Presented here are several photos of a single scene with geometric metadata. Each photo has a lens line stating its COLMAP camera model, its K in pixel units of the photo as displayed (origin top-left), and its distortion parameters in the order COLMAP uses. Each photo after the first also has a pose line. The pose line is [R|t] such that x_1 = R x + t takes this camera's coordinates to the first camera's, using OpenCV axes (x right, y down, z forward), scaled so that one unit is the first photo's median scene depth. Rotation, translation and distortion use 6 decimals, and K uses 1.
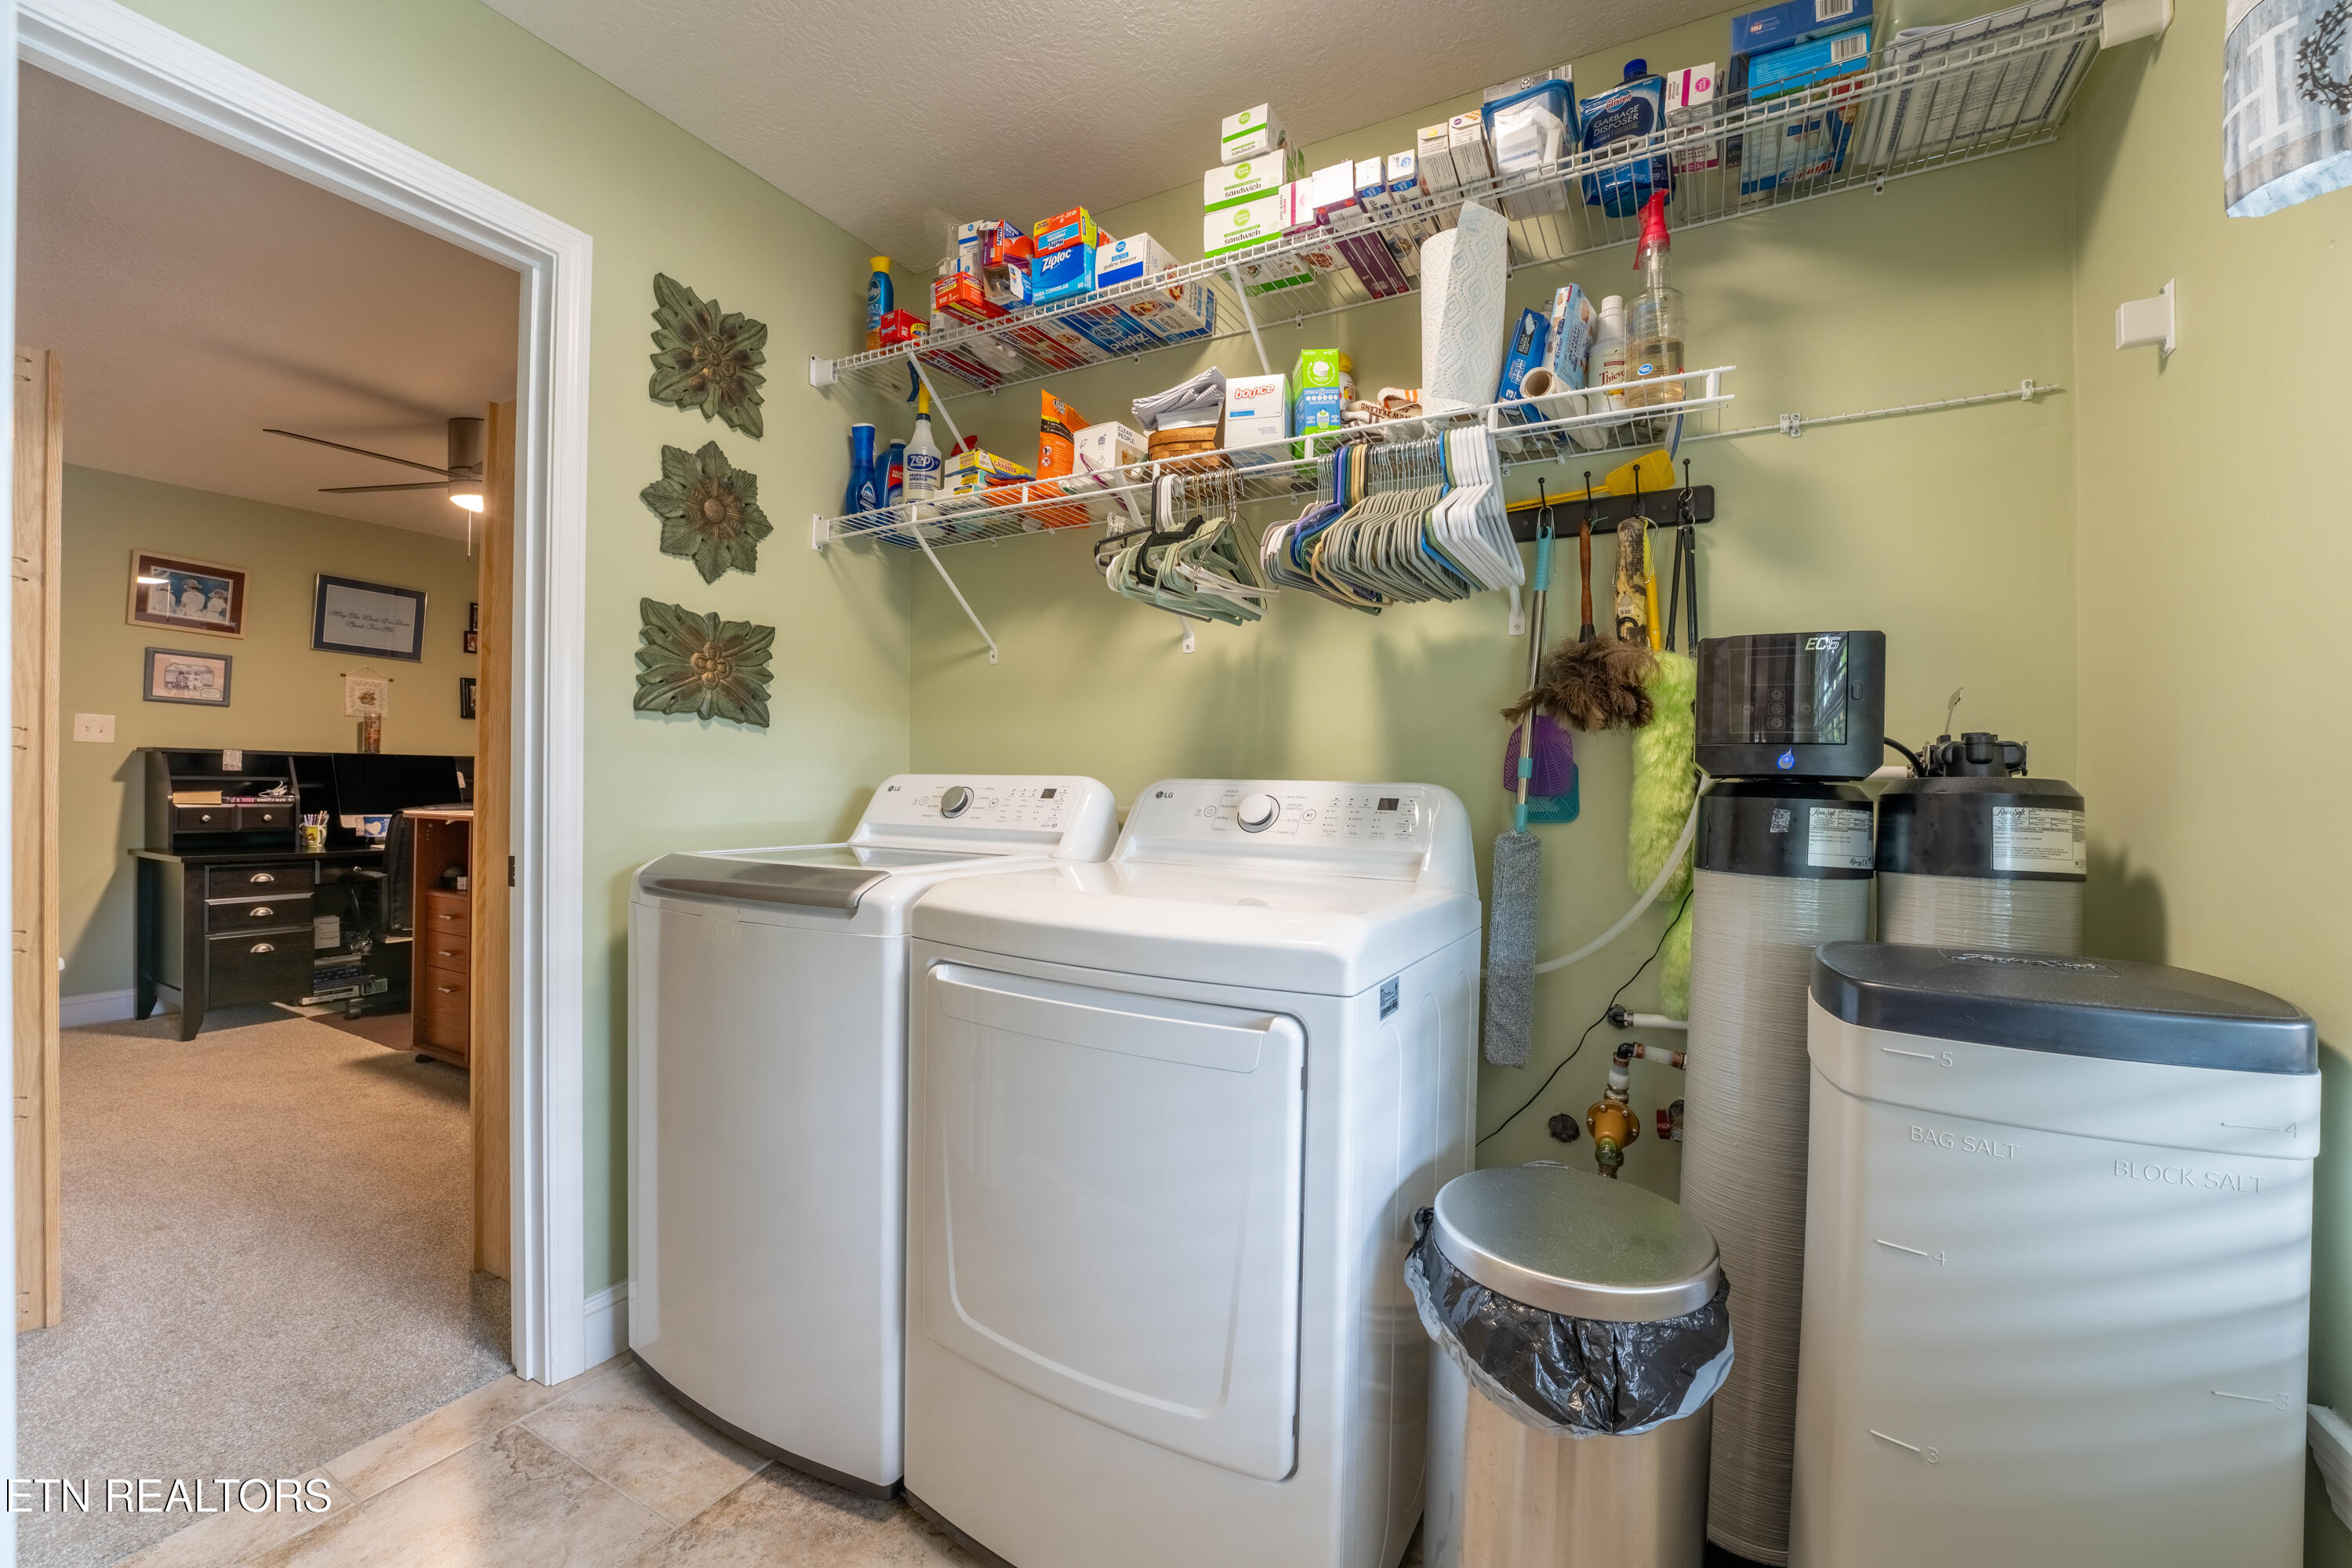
lens RADIAL K [[961.5, 0, 1179.4], [0, 961.5, 786.8], [0, 0, 1]] dist [-0.002077, -0.000088]
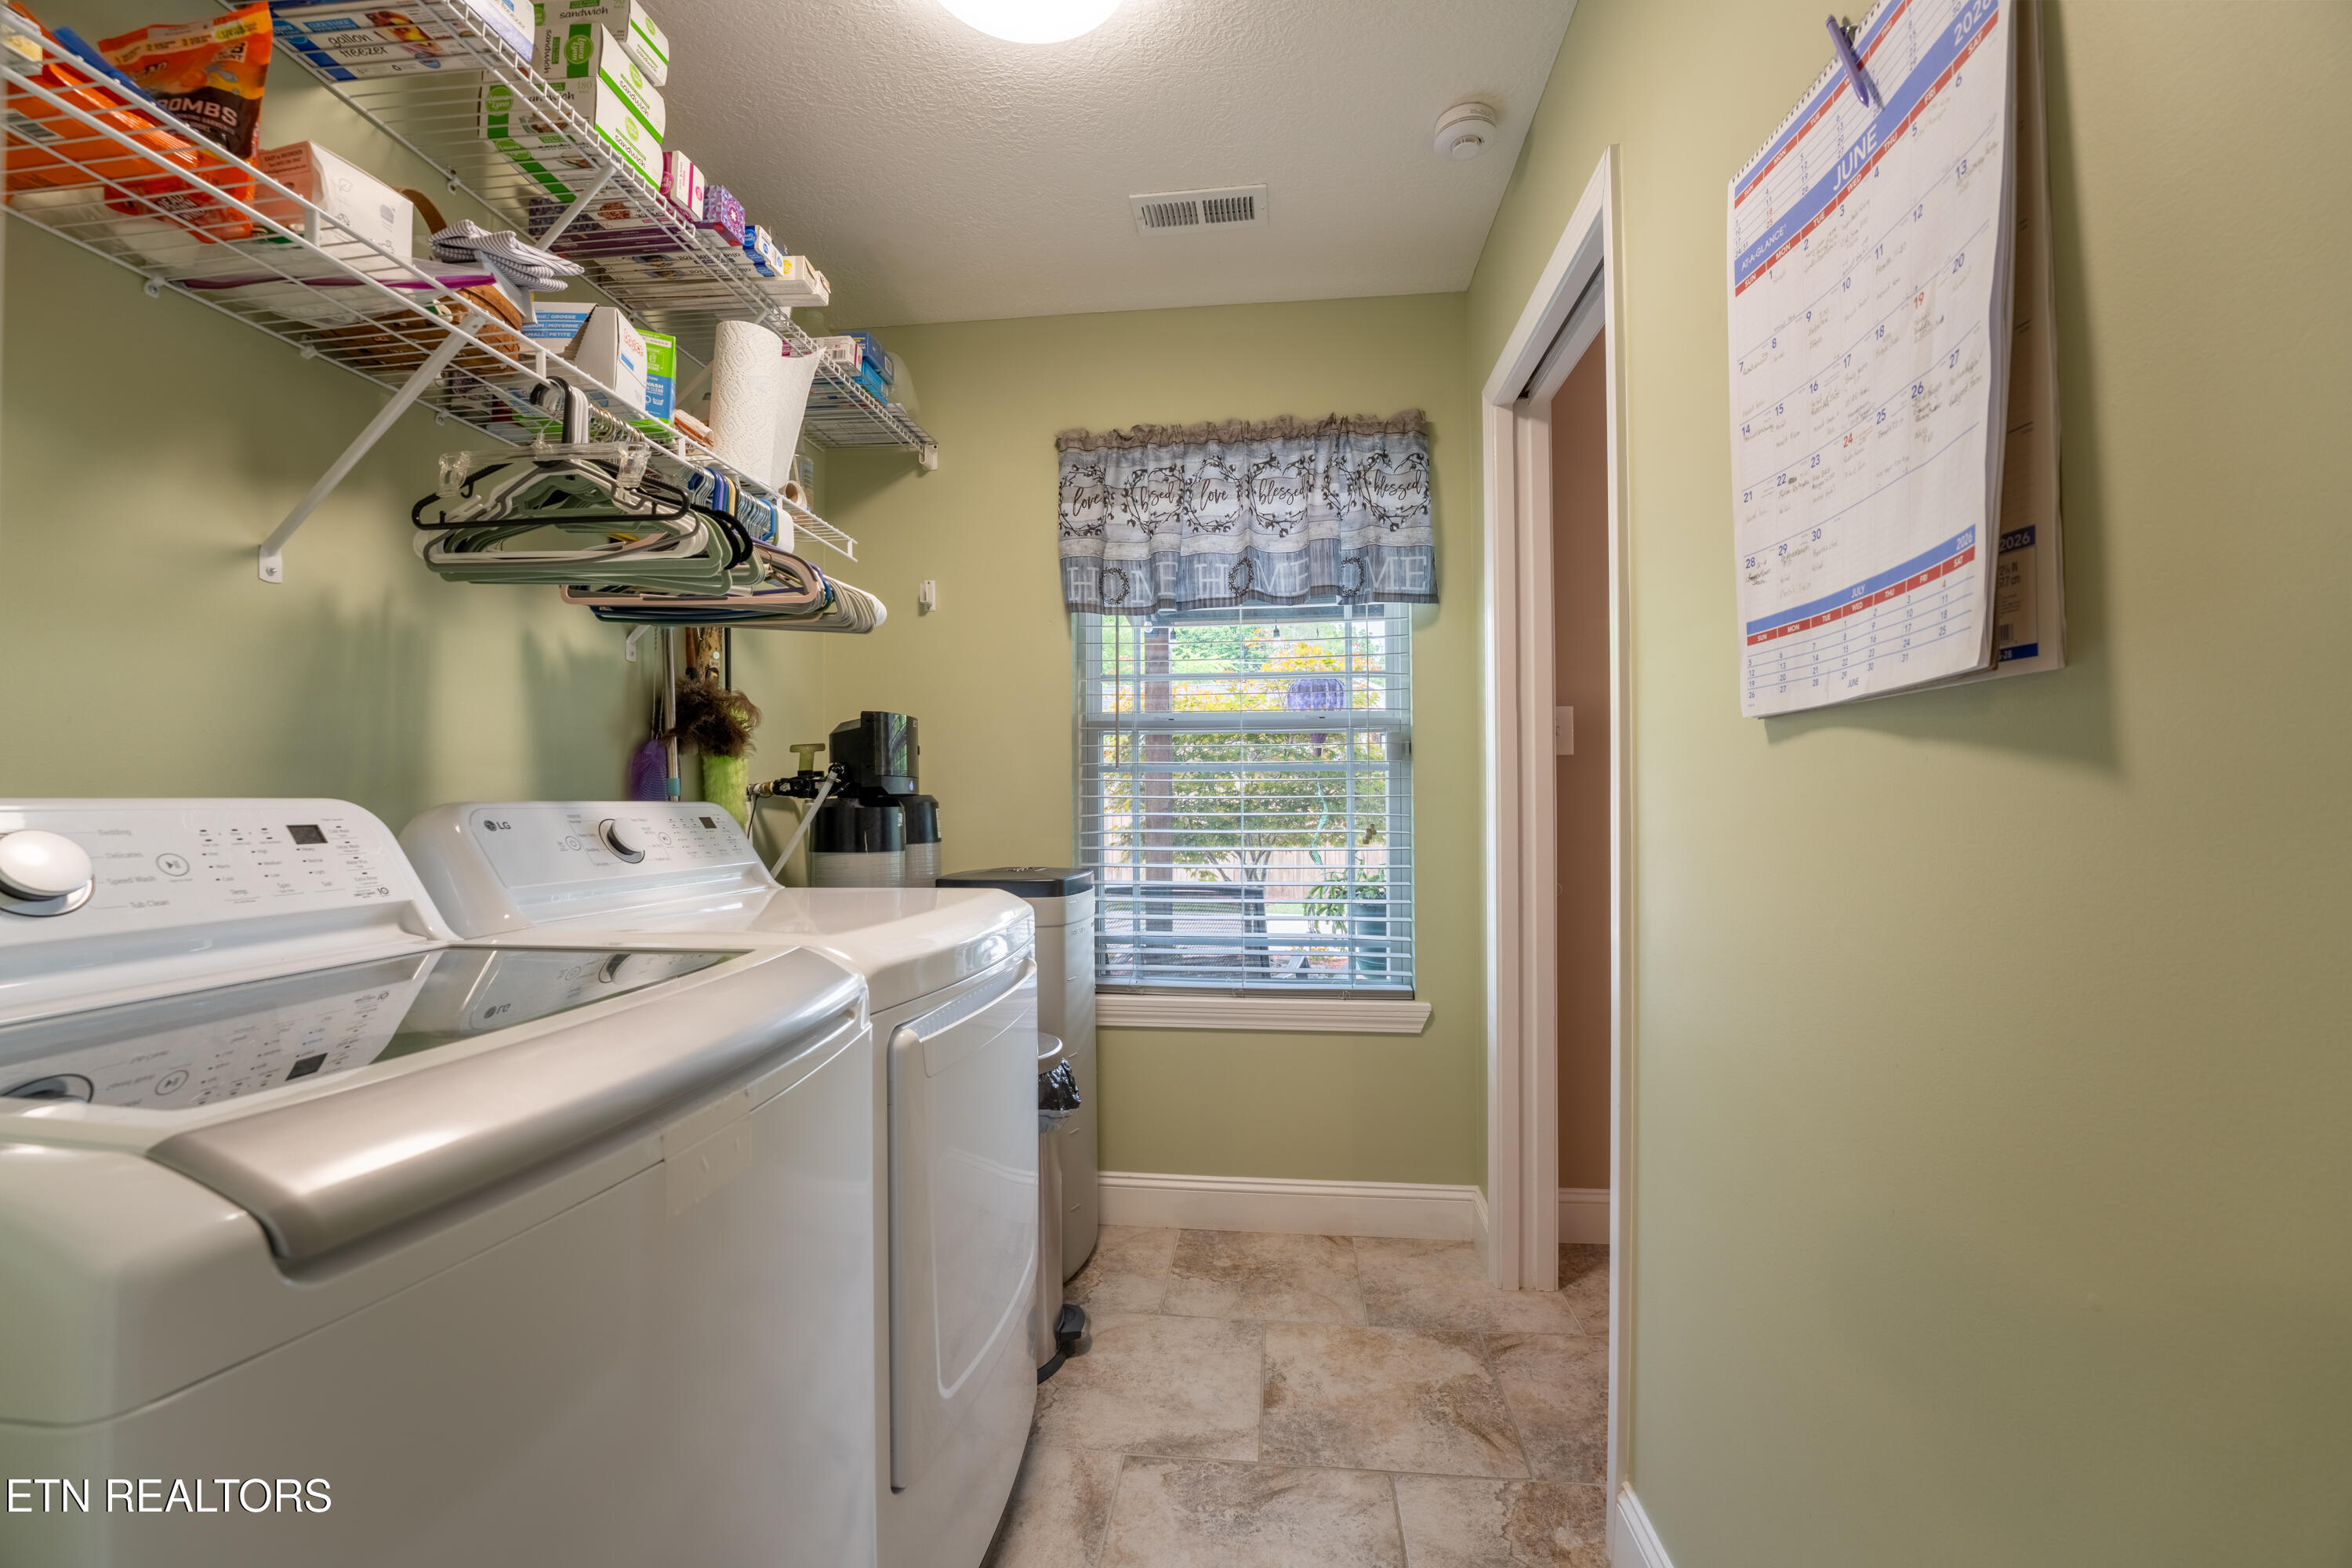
lens RADIAL K [[961.5, 0, 1171.5], [0, 961.5, 793.5], [0, 0, 1]] dist [-0.002077, -0.000088]
pose [[-0.389227, -0.005987, 0.921122, -0.752193], [0.008477, 0.999913, 0.010082, -0.015335], [-0.921103, 0.011733, -0.389142, 0.763328]]
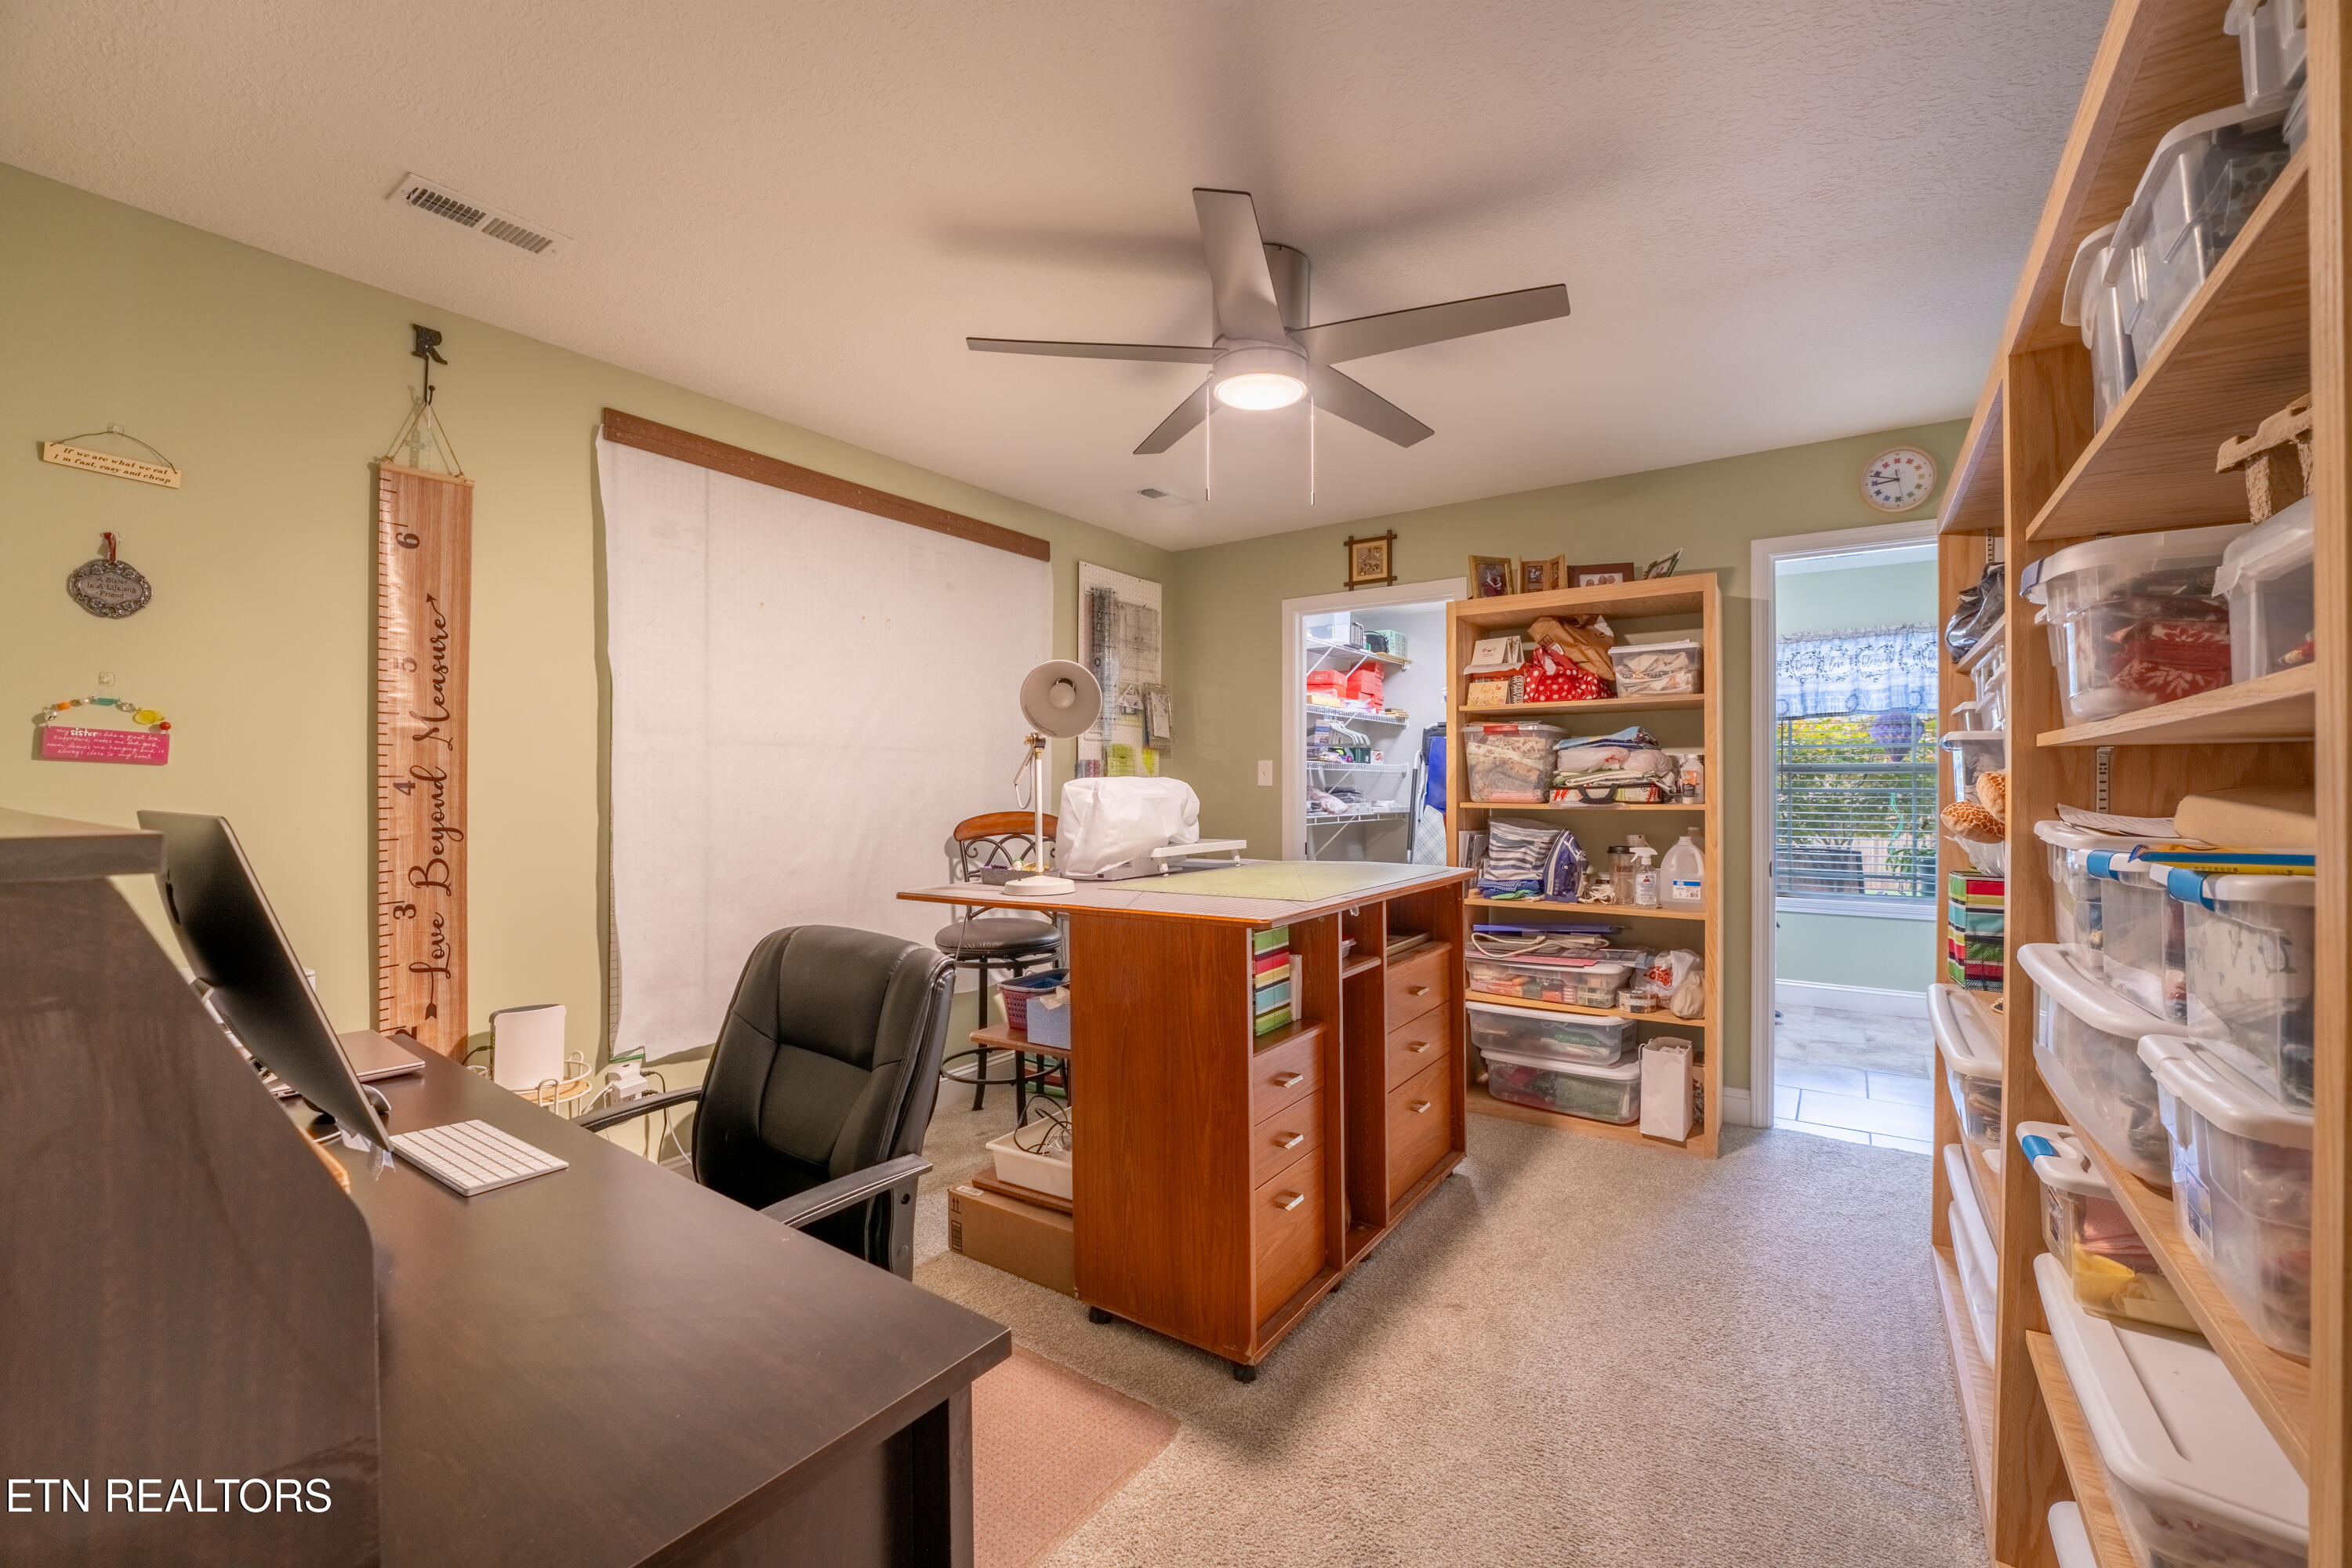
lens RADIAL K [[961.5, 0, 1185.6], [0, 961.5, 787.5], [0, 0, 1]] dist [-0.002077, -0.000088]
pose [[0.083107, -0.010474, 0.996486, -1.952804], [0.007117, 0.999926, 0.009917, -0.062469], [-0.996515, 0.006267, 0.083175, 1.505697]]
